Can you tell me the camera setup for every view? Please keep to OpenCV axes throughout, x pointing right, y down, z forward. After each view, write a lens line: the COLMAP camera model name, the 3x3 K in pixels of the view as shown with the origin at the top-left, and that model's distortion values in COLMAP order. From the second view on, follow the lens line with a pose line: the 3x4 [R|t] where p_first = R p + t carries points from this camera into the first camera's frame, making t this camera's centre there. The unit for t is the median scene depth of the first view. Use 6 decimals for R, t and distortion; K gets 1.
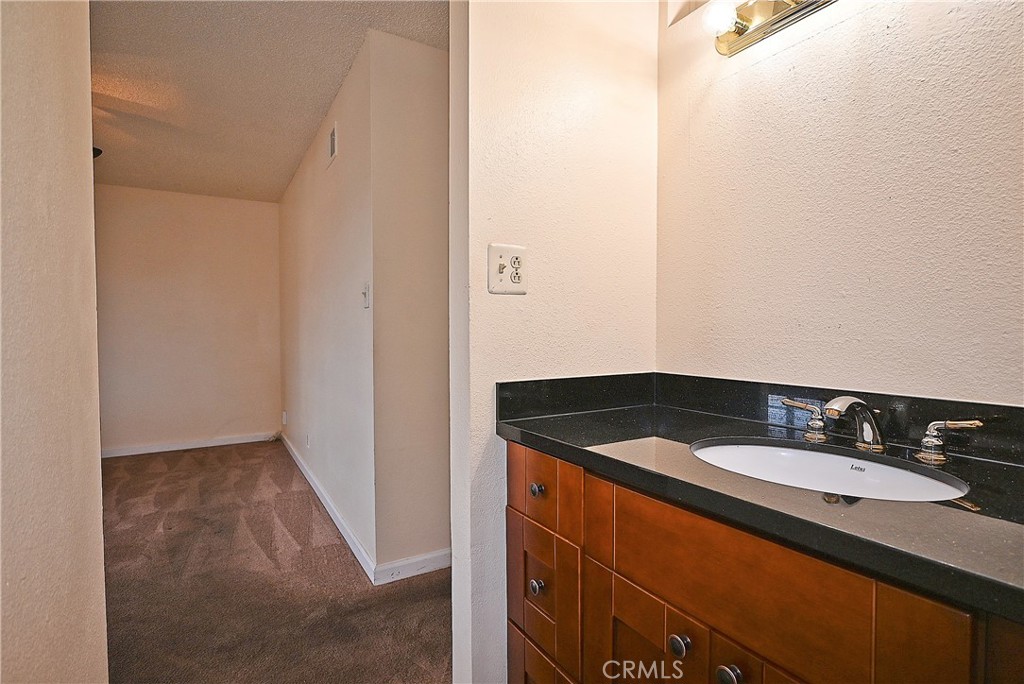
lens RADIAL K [[505.6, 0, 520.1], [0, 505.6, 344.9], [0, 0, 1]] dist [-0.000587, 0.001224]
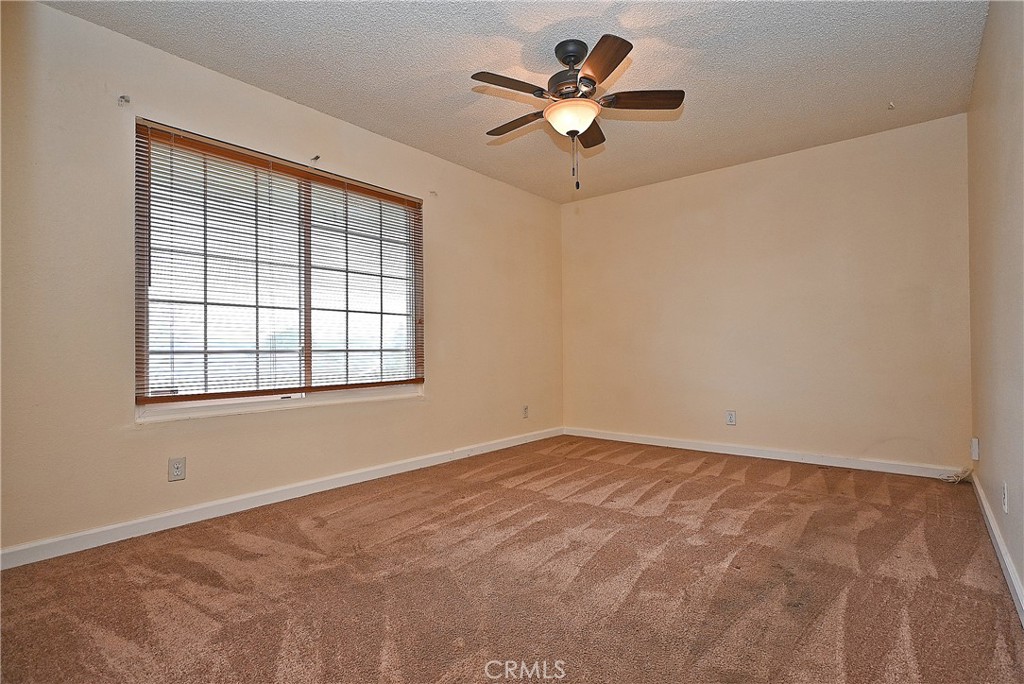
lens RADIAL K [[505.6, 0, 520.1], [0, 505.6, 344.9], [0, 0, 1]] dist [-0.000587, 0.001224]
pose [[0.333339, -0.009083, -0.942763, -0.101585], [-0.021494, 0.999620, -0.017230, 0.057999], [0.942562, 0.026008, 0.333017, 0.382006]]
